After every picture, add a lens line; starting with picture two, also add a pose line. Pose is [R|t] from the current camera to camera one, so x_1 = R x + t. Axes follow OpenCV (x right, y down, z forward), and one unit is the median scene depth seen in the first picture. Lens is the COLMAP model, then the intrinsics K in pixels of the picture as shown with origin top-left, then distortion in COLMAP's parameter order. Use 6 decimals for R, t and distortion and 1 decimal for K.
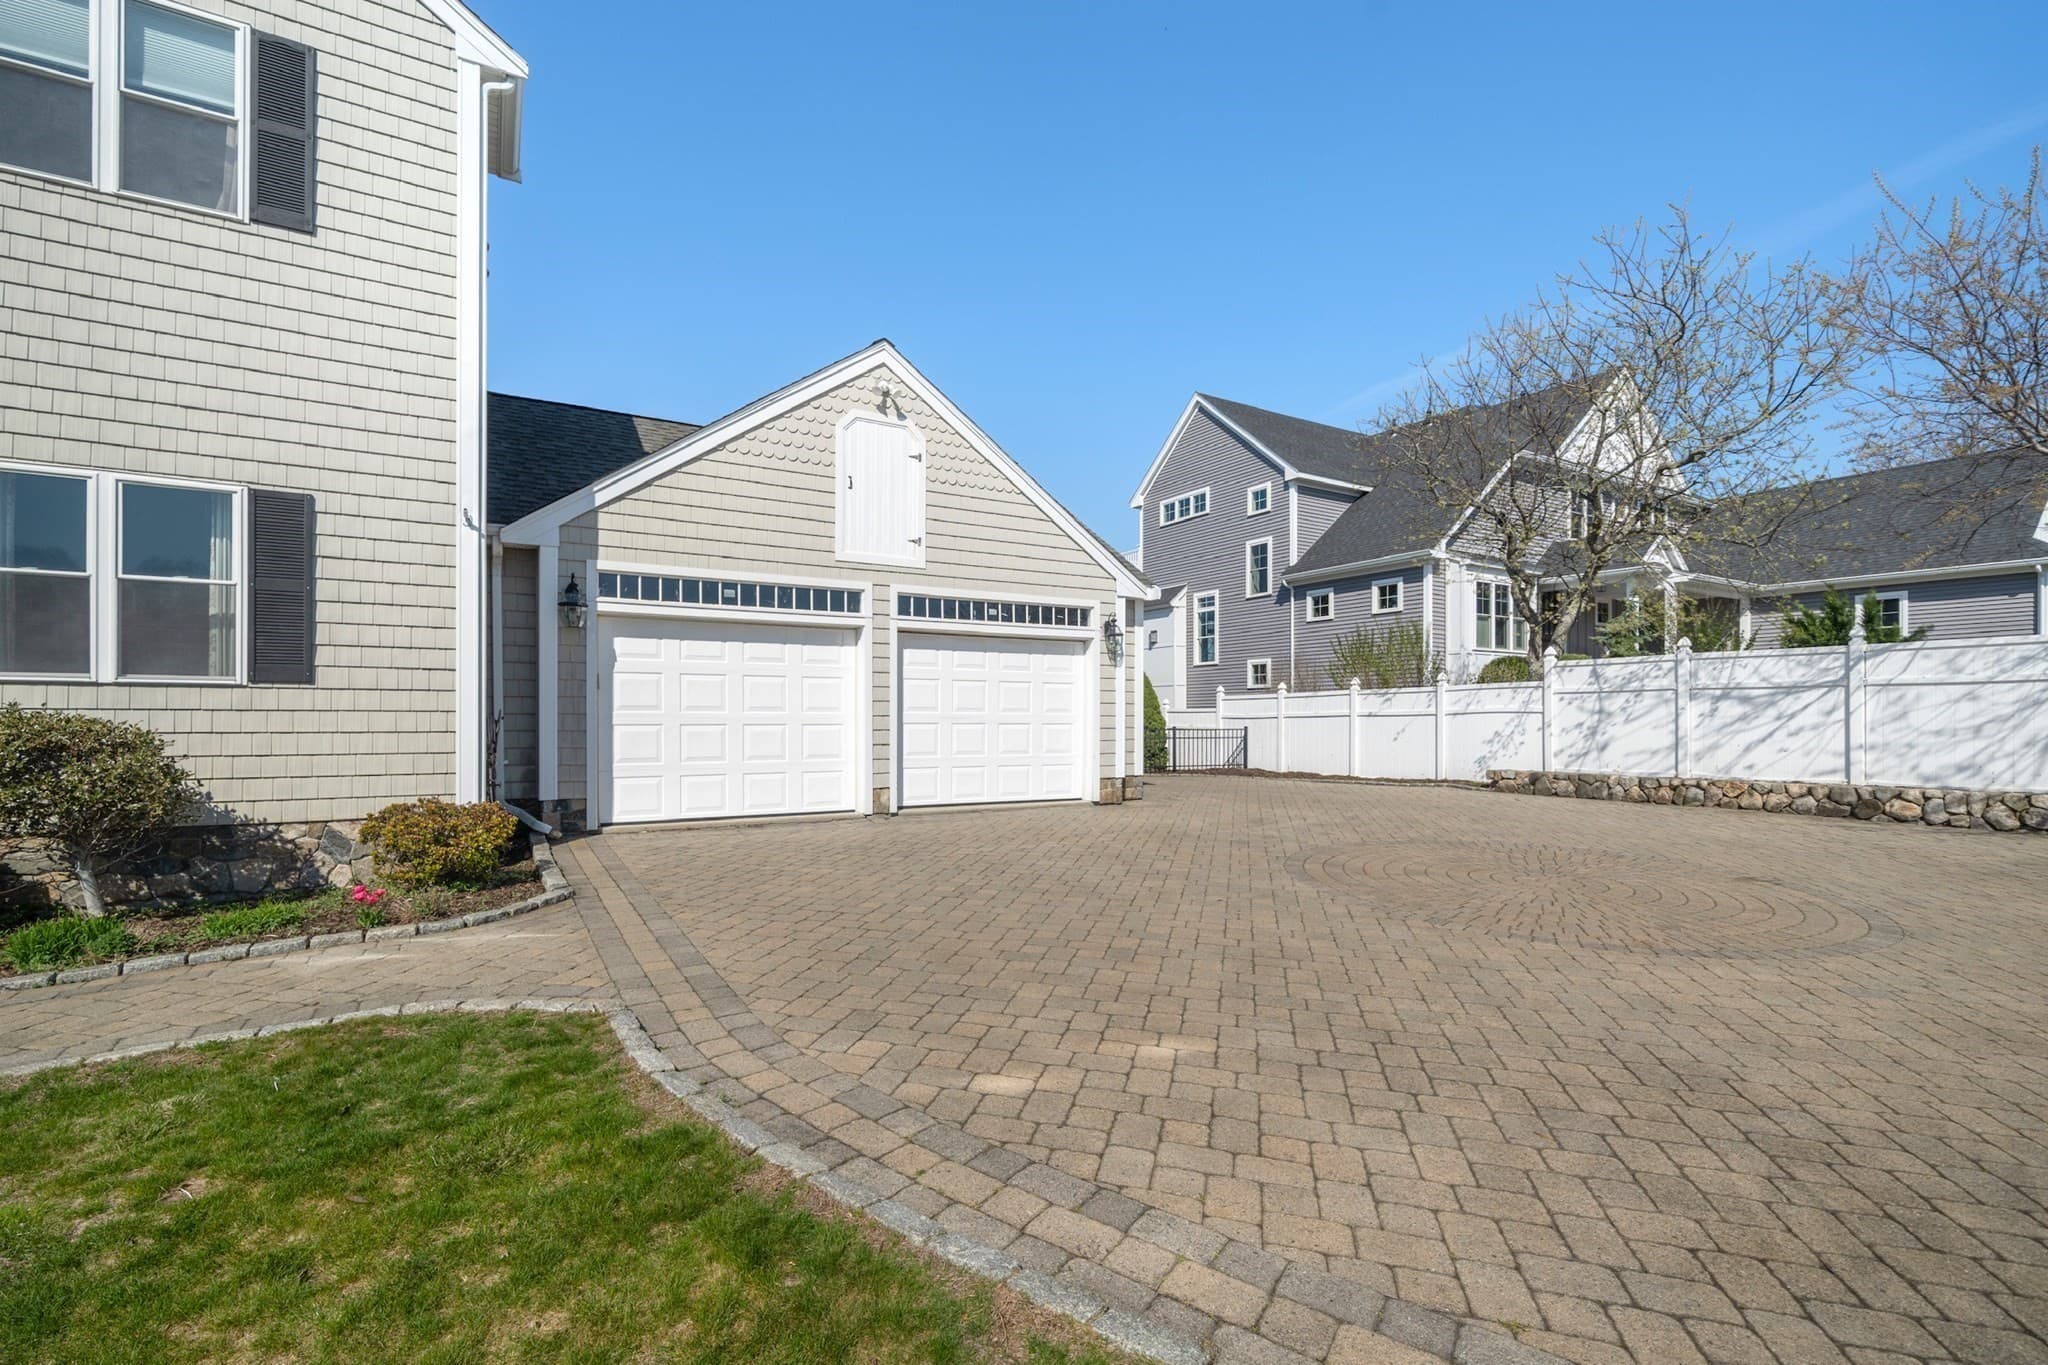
lens RADIAL K [[926.2, 0, 1034.7], [0, 926.2, 712.3], [0, 0, 1]] dist [-0.001538, 0.001142]
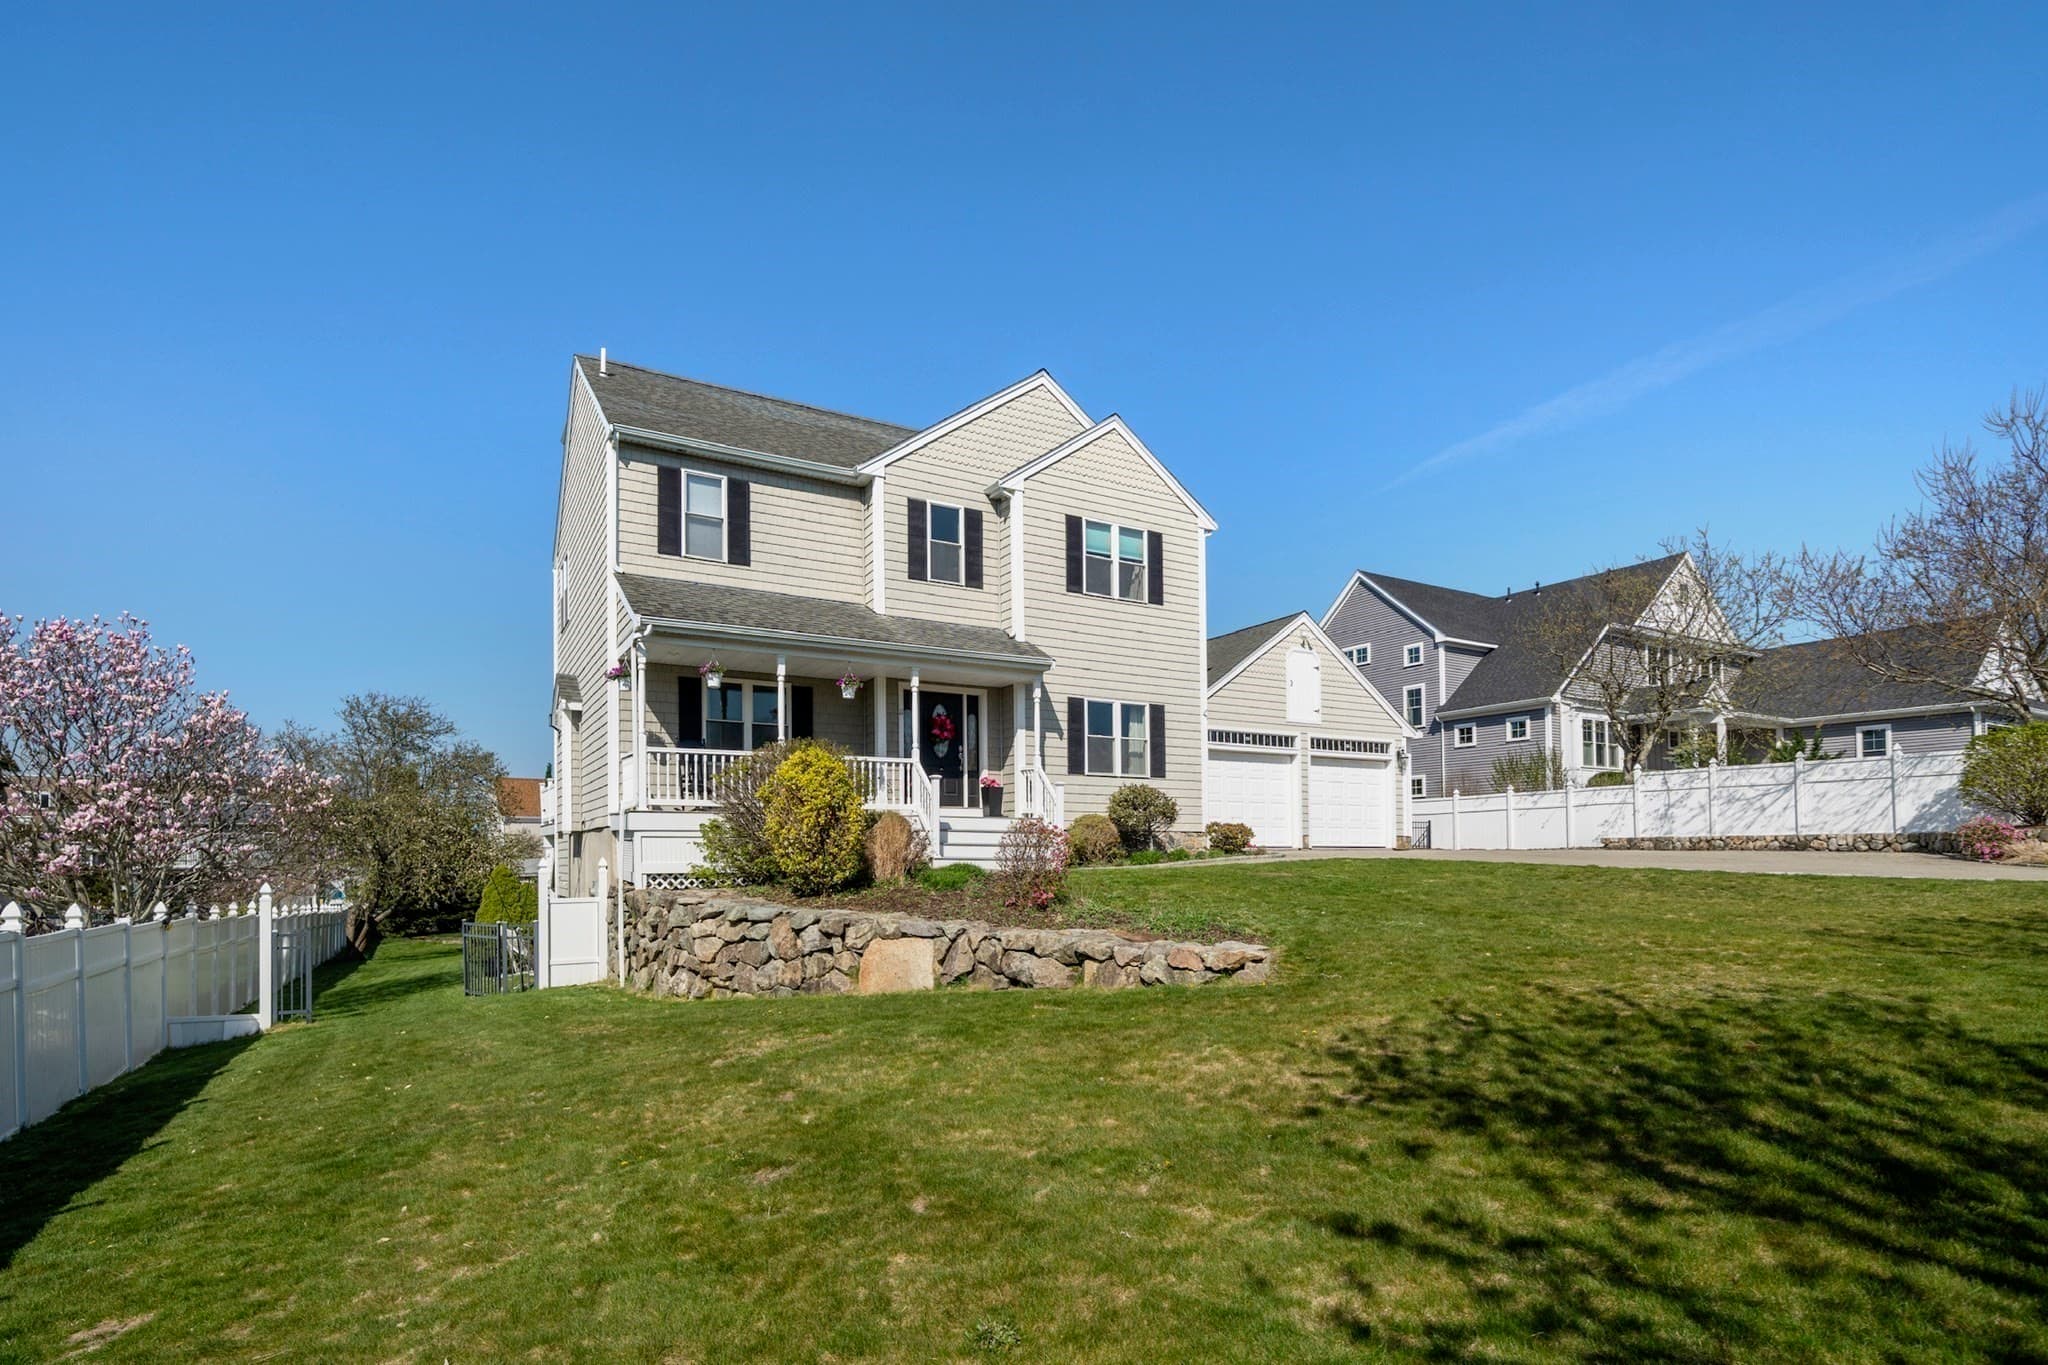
lens RADIAL K [[968.8, 0, 1107.3], [0, 968.8, 812.1], [0, 0, 1]] dist [0.014930, -0.003775]
pose [[0.999869, -0.002931, 0.015920, -0.410145], [0.003340, 0.999664, -0.025715, 0.055145], [-0.015839, 0.025765, 0.999543, -0.705294]]
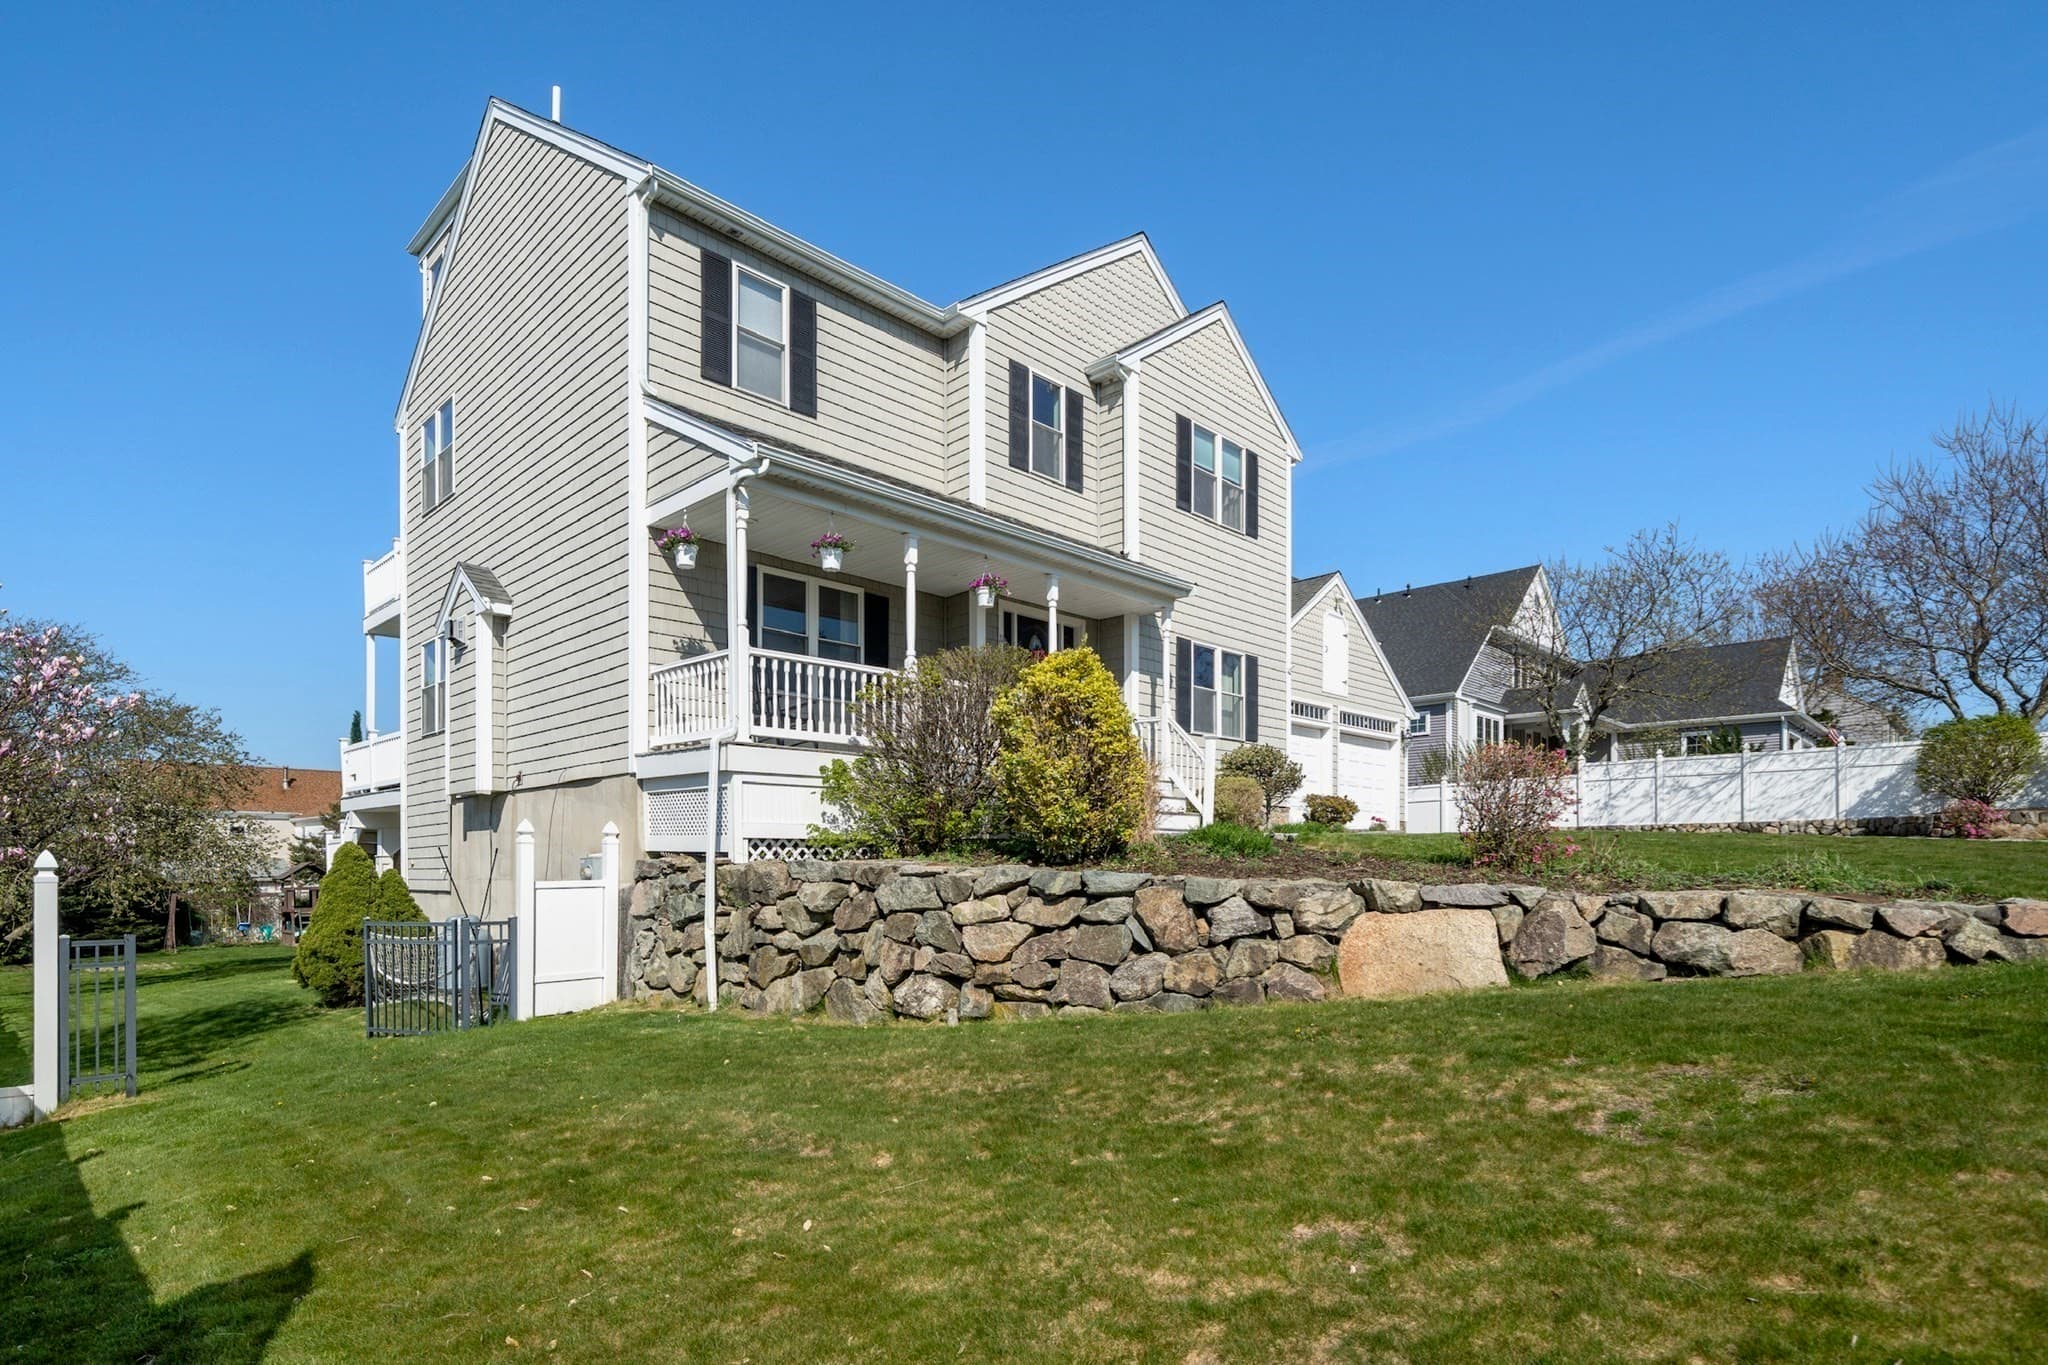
lens RADIAL K [[968.8, 0, 1122.4], [0, 968.8, 827.0], [0, 0, 1]] dist [0.014930, -0.003775]
pose [[0.961730, 0.001686, 0.273992, -0.718464], [0.002899, 0.999862, -0.016329, 0.086331], [-0.273982, 0.016498, 0.961593, -0.469956]]
